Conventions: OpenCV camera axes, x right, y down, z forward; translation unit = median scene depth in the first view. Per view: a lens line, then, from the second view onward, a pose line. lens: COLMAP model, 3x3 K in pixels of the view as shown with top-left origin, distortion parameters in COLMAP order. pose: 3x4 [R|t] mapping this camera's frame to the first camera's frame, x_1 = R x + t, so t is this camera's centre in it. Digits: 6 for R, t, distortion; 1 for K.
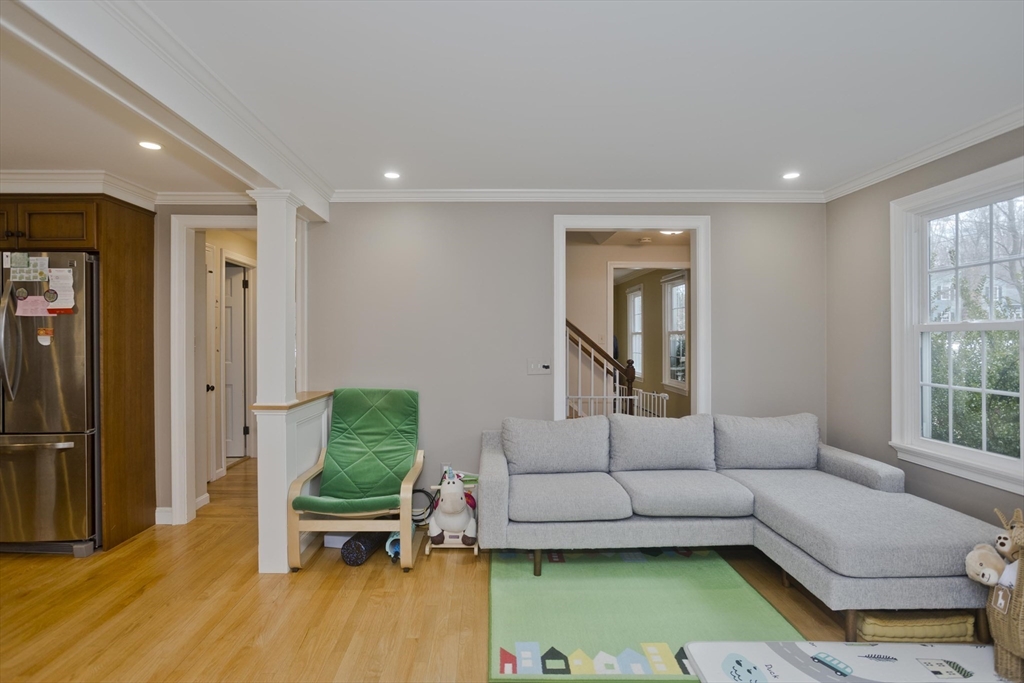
lens RADIAL K [[551.4, 0, 499.7], [0, 551.4, 330.3], [0, 0, 1]] dist [-0.017247, 0.007305]
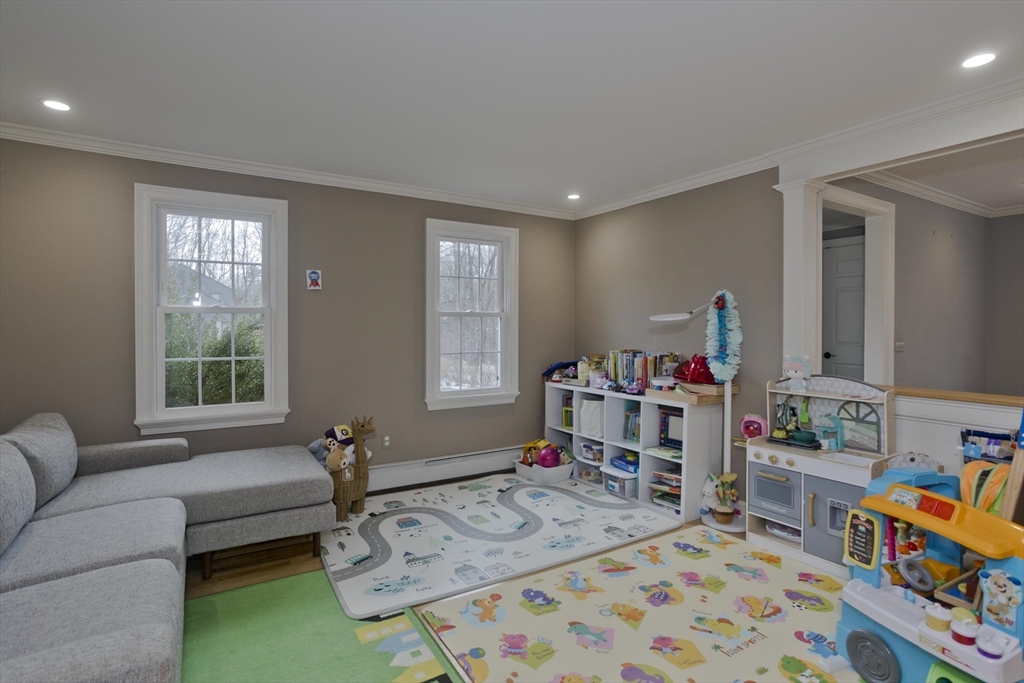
lens RADIAL K [[496.2, 0, 516.6], [0, 496.2, 331.7], [0, 0, 1]] dist [-0.038969, 0.024333]
pose [[-0.508233, -0.009789, 0.861164, -0.424766], [-0.007779, 0.999947, 0.006775, 0.028673], [-0.861184, -0.003256, -0.508282, 0.877115]]
